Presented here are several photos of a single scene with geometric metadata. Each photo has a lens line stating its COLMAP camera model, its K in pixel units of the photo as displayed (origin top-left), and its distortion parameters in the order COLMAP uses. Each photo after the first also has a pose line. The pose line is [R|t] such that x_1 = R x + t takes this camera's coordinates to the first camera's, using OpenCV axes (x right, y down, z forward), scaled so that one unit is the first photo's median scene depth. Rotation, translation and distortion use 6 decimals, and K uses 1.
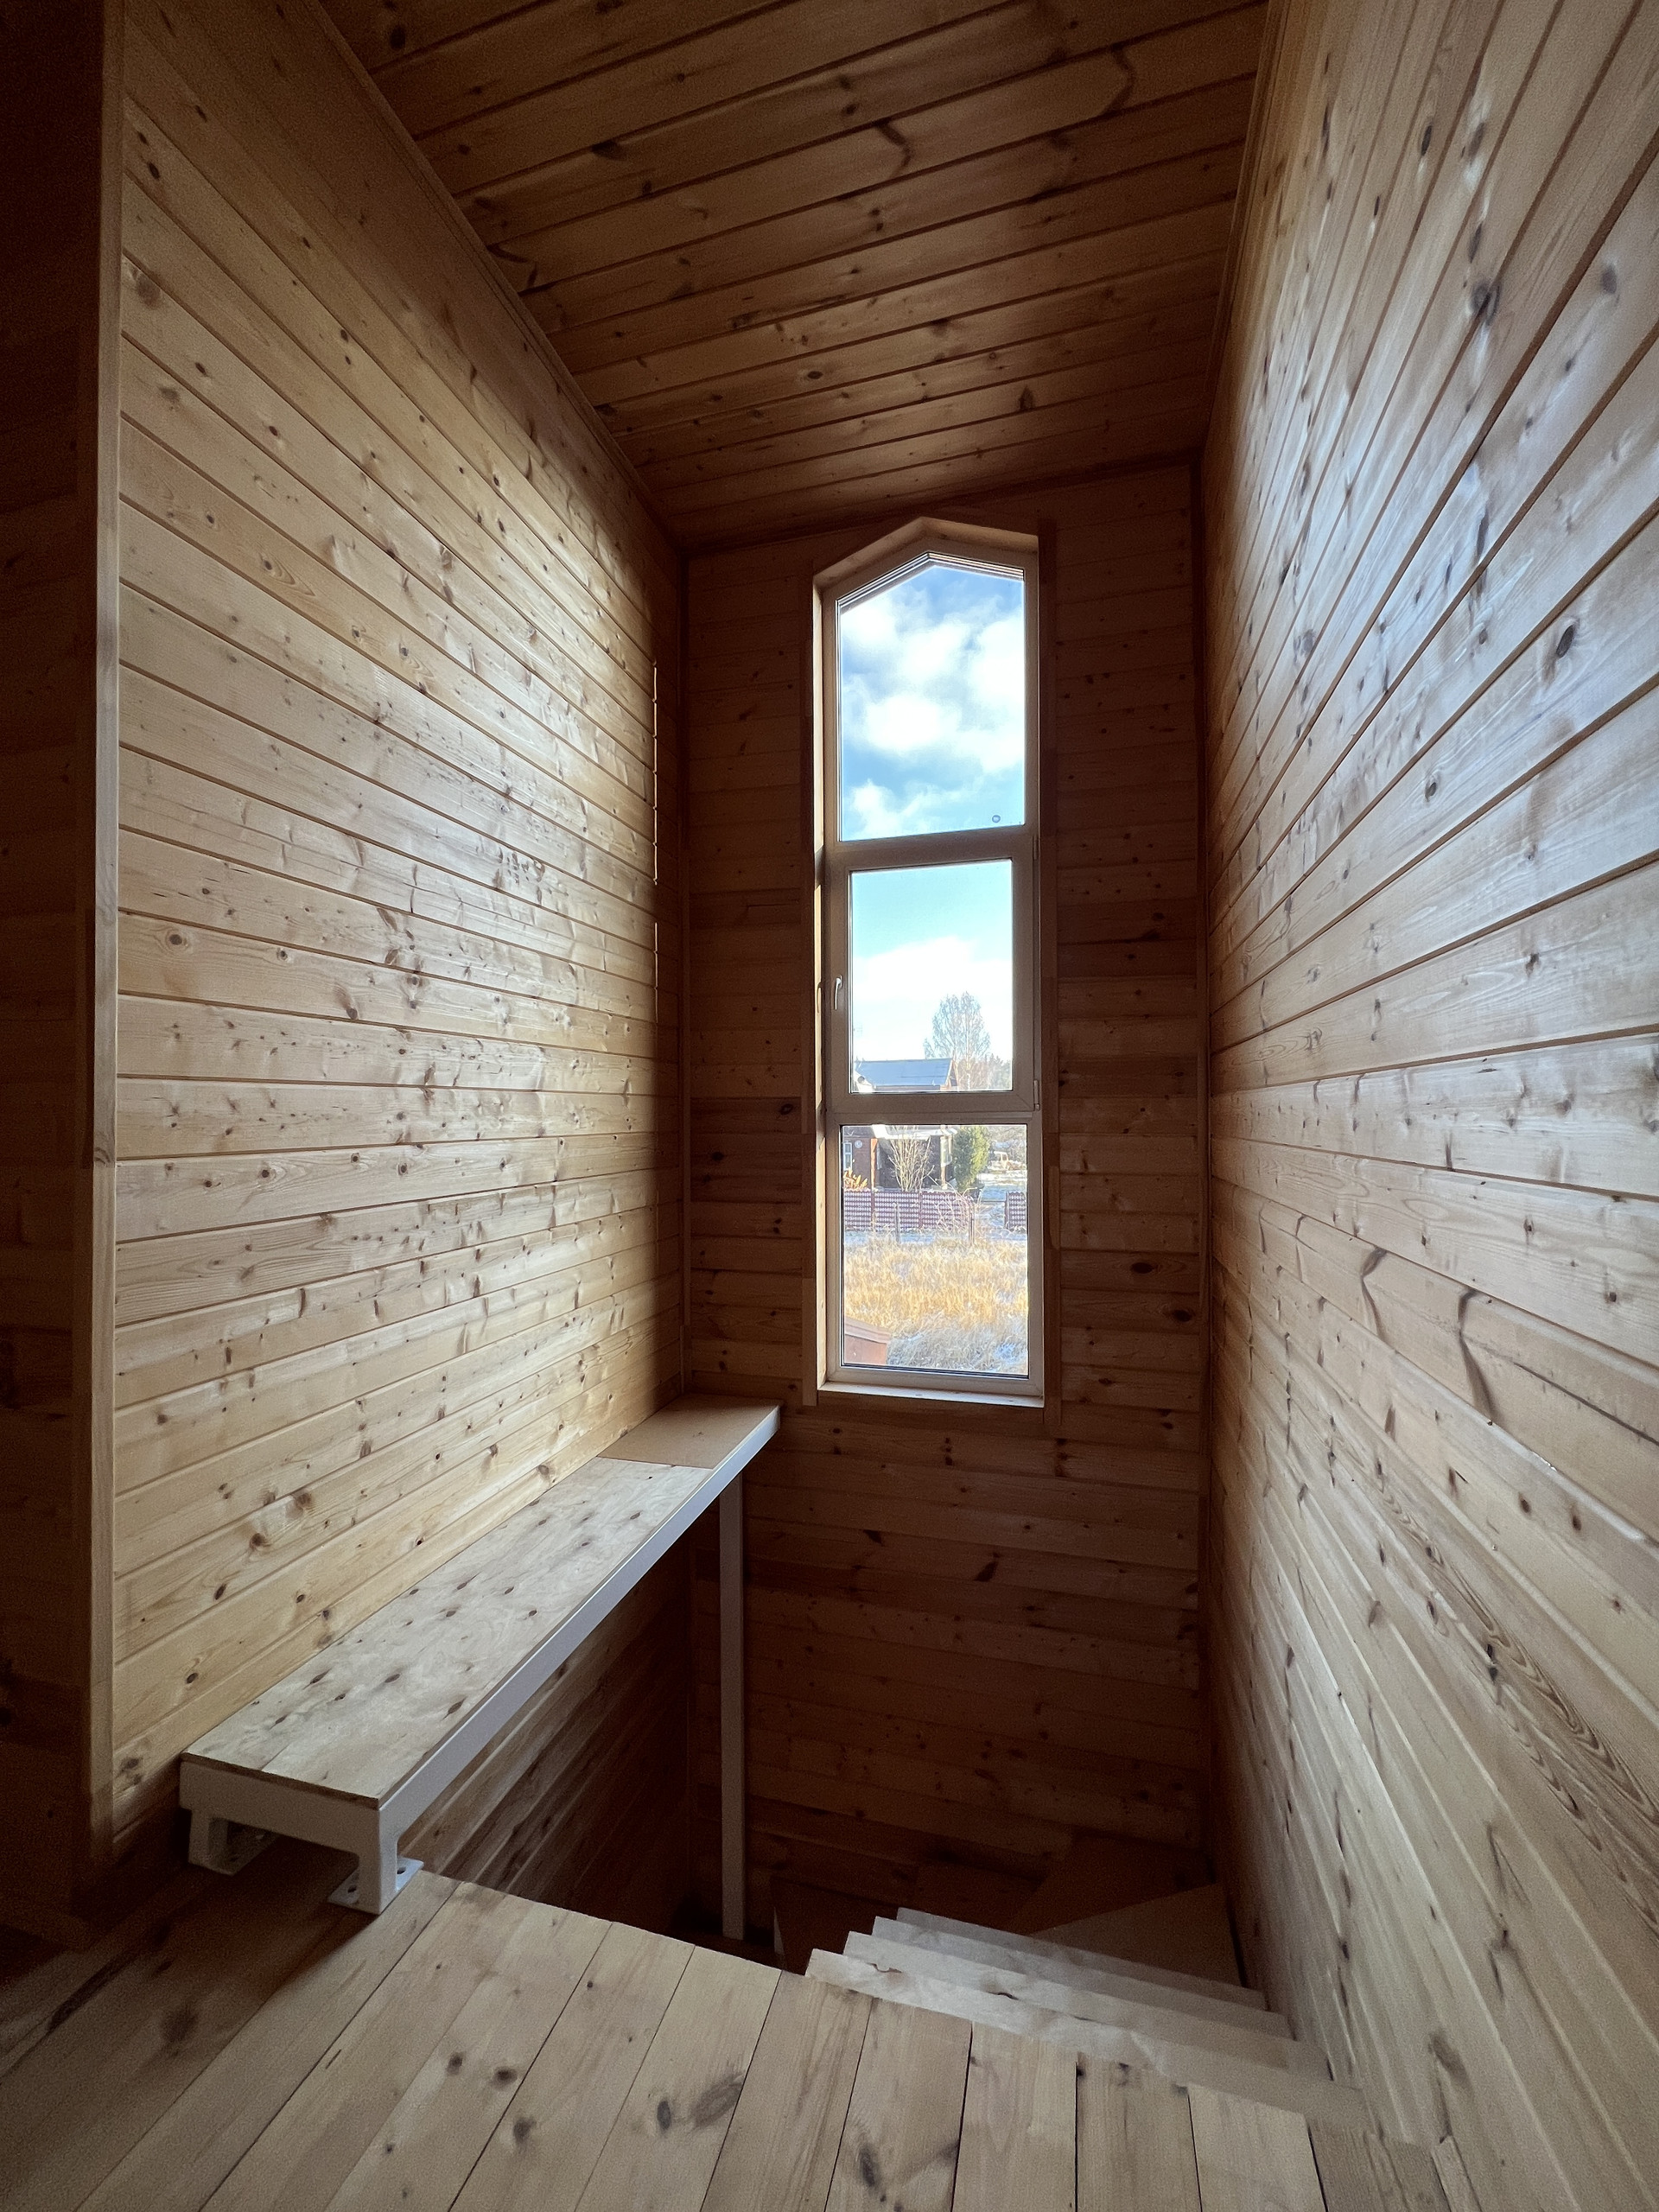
lens RADIAL K [[880.2, 0, 826.6], [0, 880.2, 1103.6], [0, 0, 1]] dist [-0.000373, -0.000165]
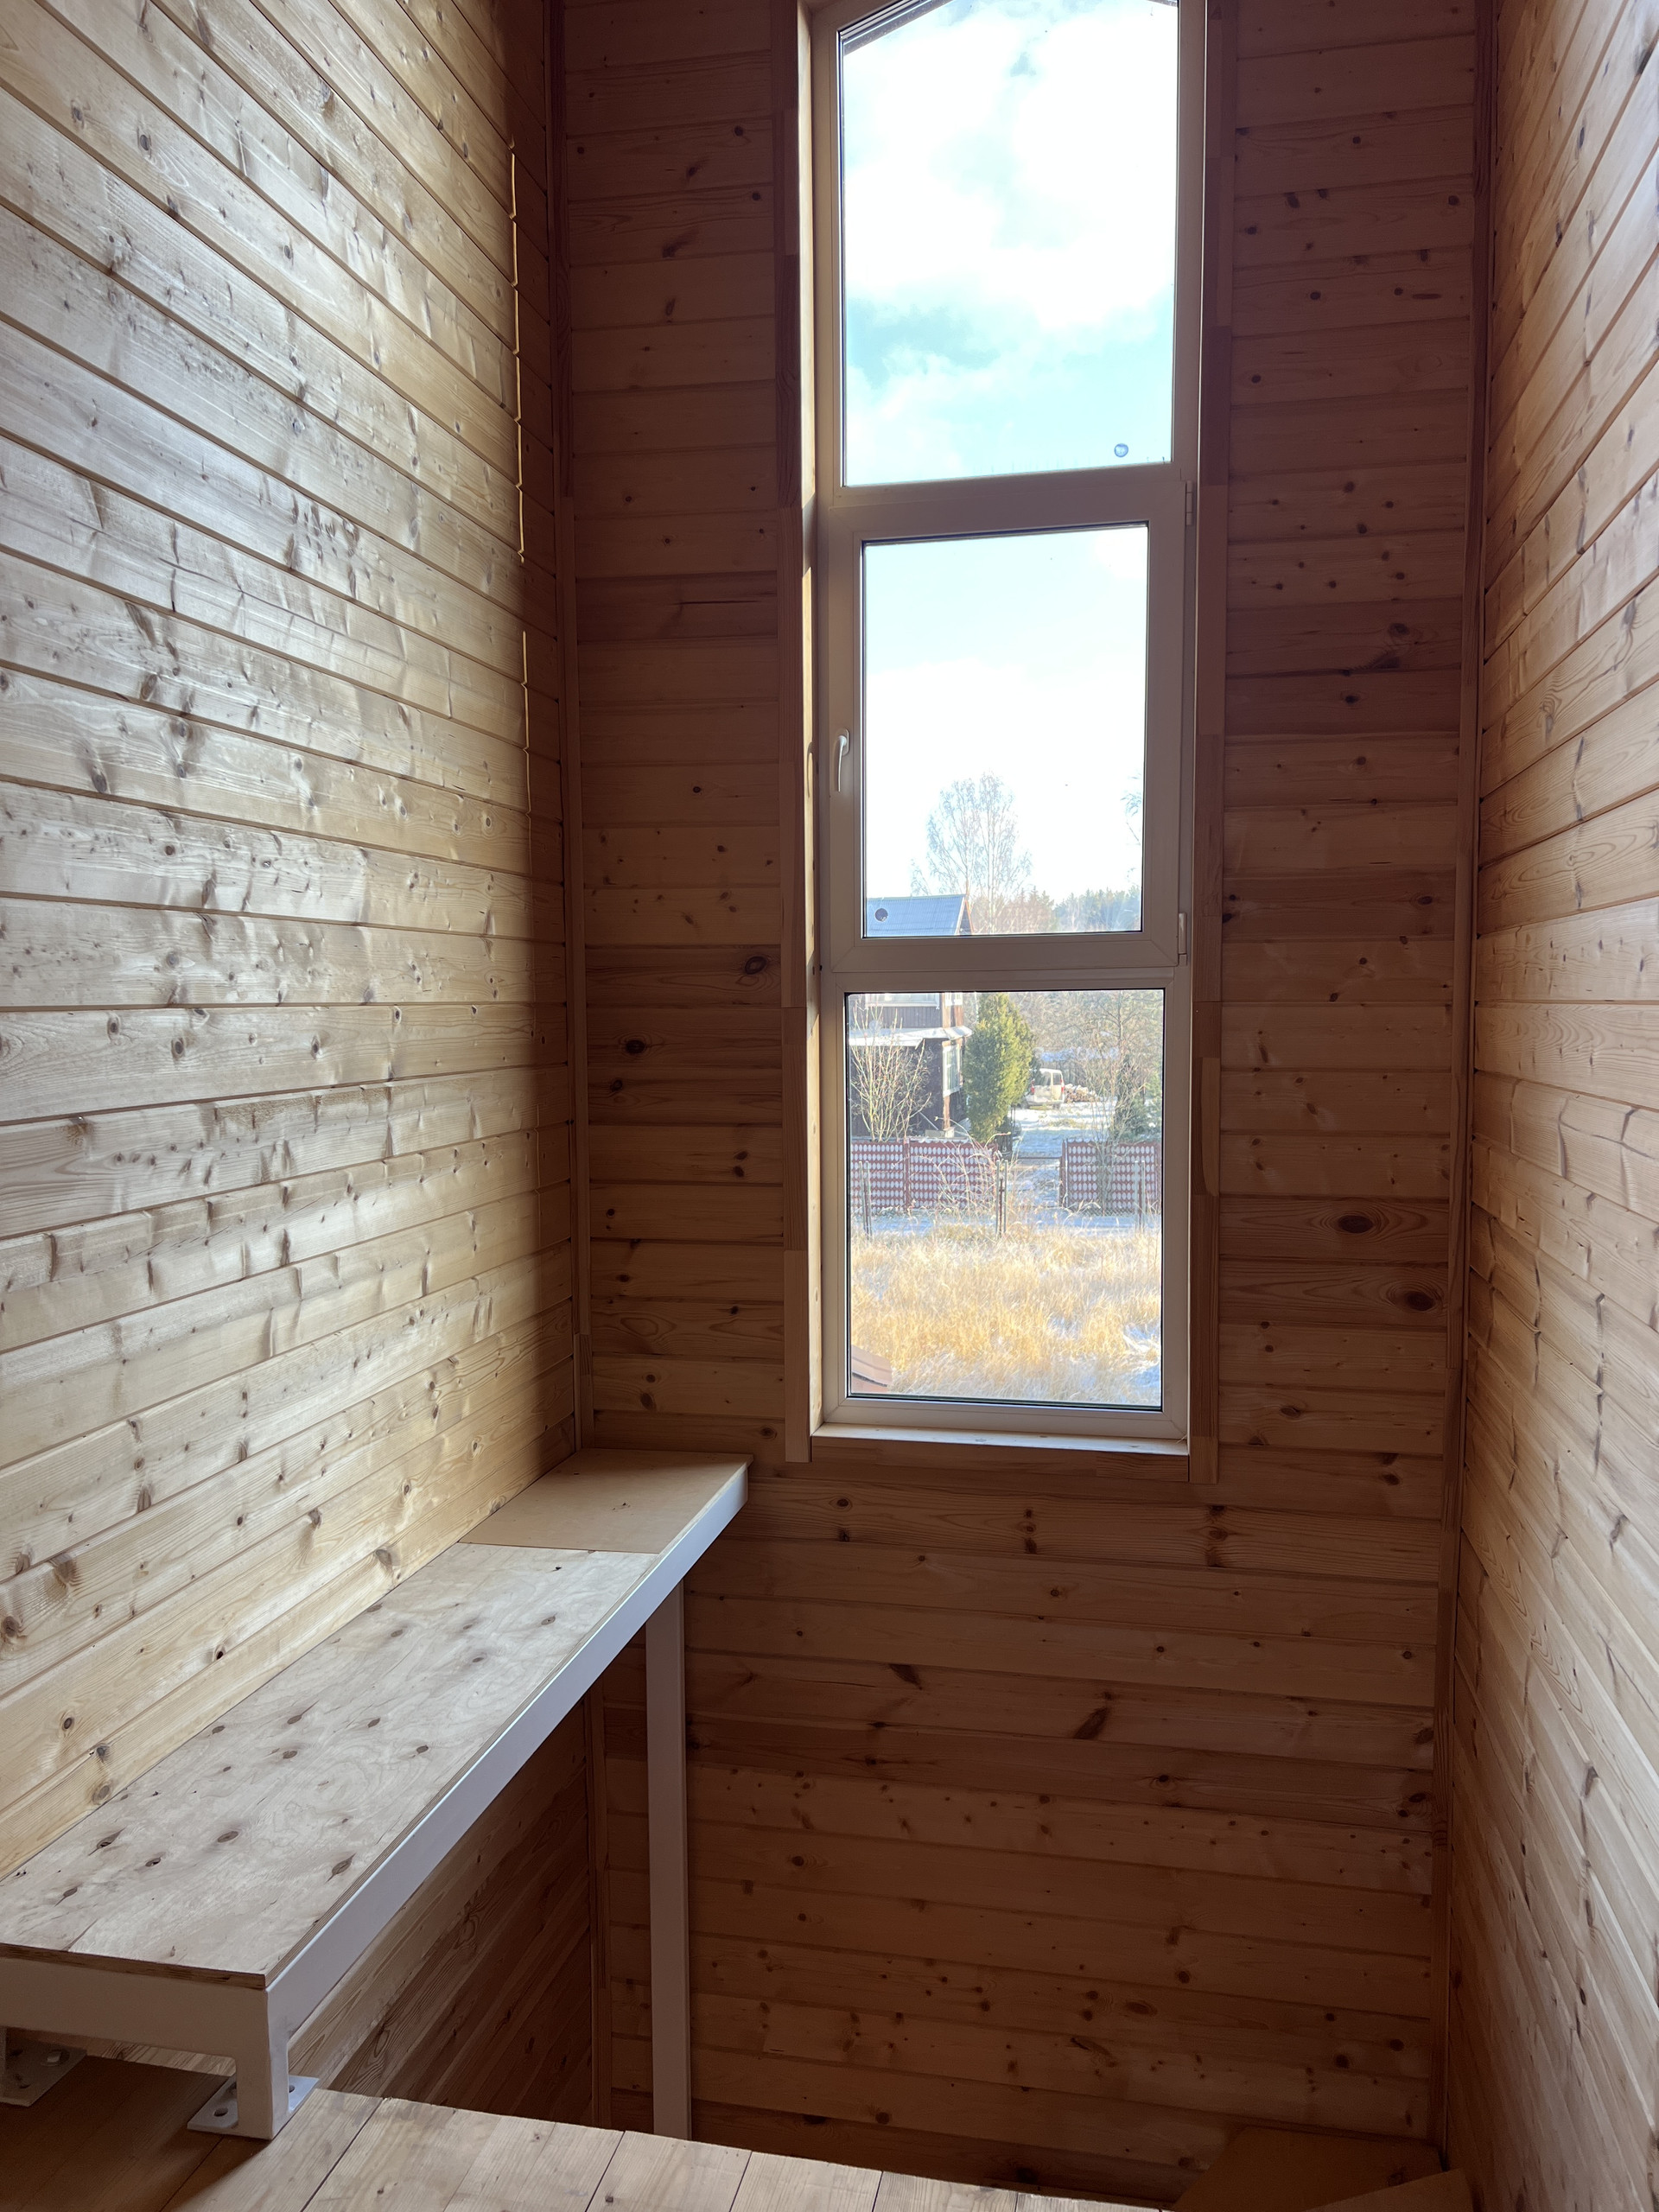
lens RADIAL K [[1647.1, 0, 824.0], [0, 1647.1, 1113.8], [0, 0, 1]] dist [0.063573, -0.070724]
pose [[0.998214, -0.006235, 0.059418, -0.079788], [0.001400, 0.996708, 0.081058, 0.020288], [-0.059728, -0.080830, 0.994937, -0.114774]]
